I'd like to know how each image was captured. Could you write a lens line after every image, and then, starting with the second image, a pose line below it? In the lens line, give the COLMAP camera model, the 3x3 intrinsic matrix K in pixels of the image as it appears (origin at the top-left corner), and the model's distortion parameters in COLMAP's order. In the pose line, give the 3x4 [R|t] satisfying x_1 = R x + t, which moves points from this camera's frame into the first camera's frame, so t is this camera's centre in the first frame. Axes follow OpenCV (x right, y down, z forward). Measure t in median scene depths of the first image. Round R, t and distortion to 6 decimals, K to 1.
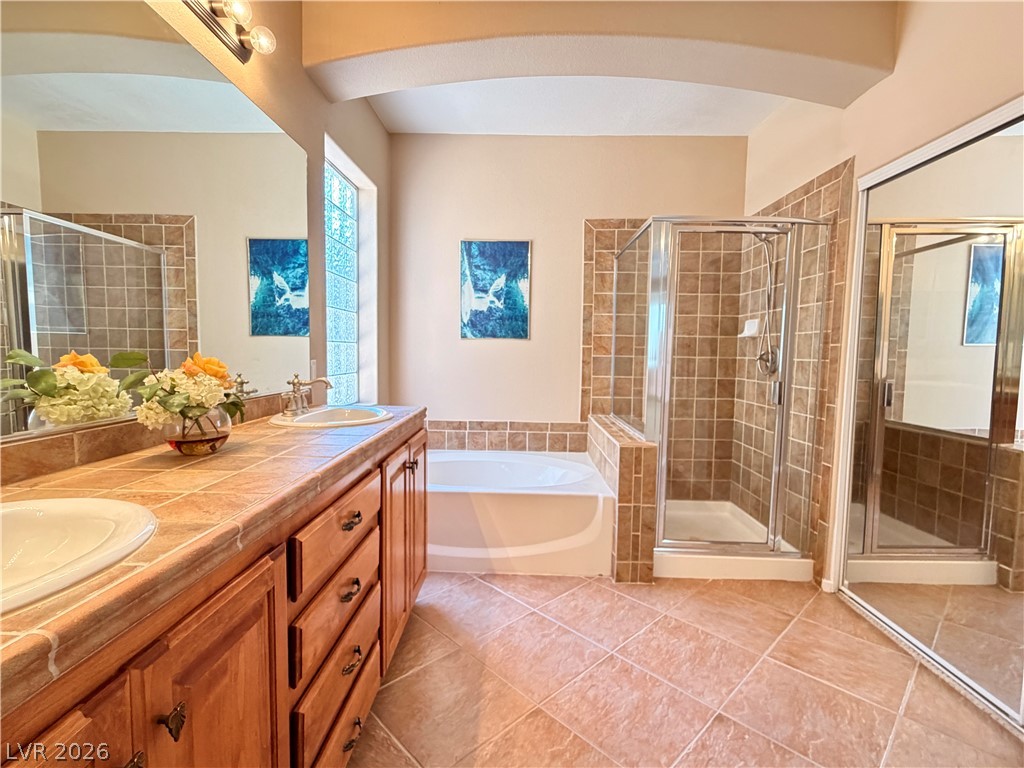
lens RADIAL K [[481.8, 0, 512.0], [0, 481.8, 384.0], [0, 0, 1]] dist [-0.002242, -0.000896]
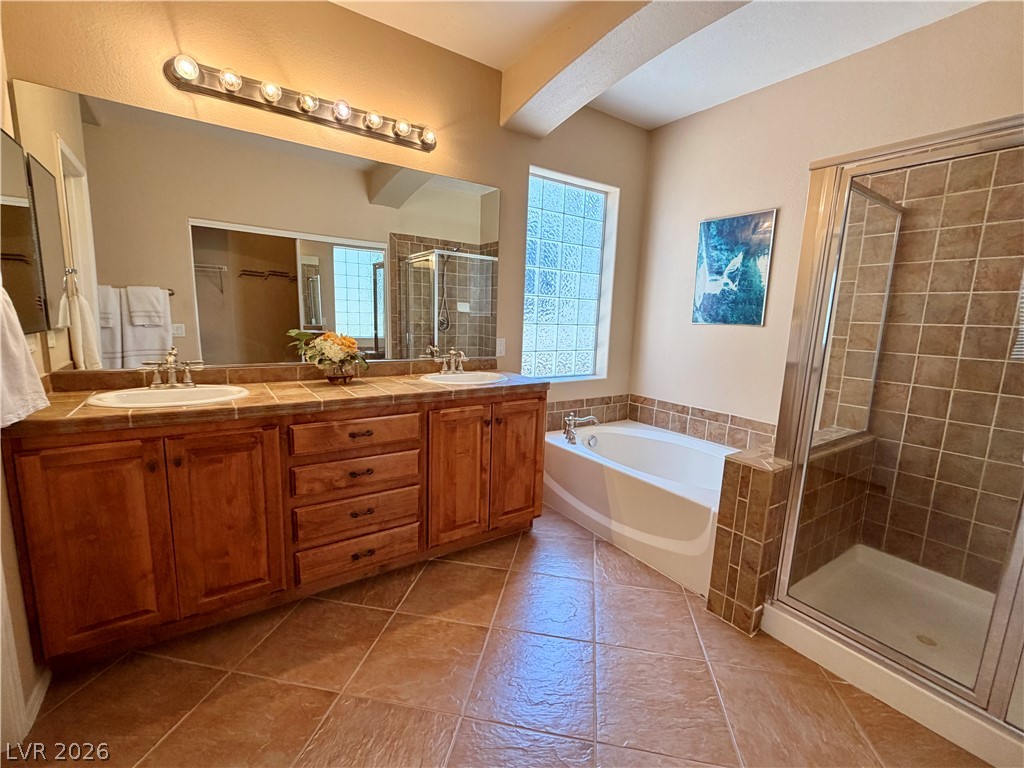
lens RADIAL K [[438.2, 0, 512.0], [0, 438.2, 384.0], [0, 0, 1]] dist [-0.003539, -0.000320]
pose [[0.588675, 0.130615, -0.797748, 0.414982], [-0.080324, 0.991427, 0.103053, -0.033874], [0.804369, 0.003414, 0.594120, 0.169694]]
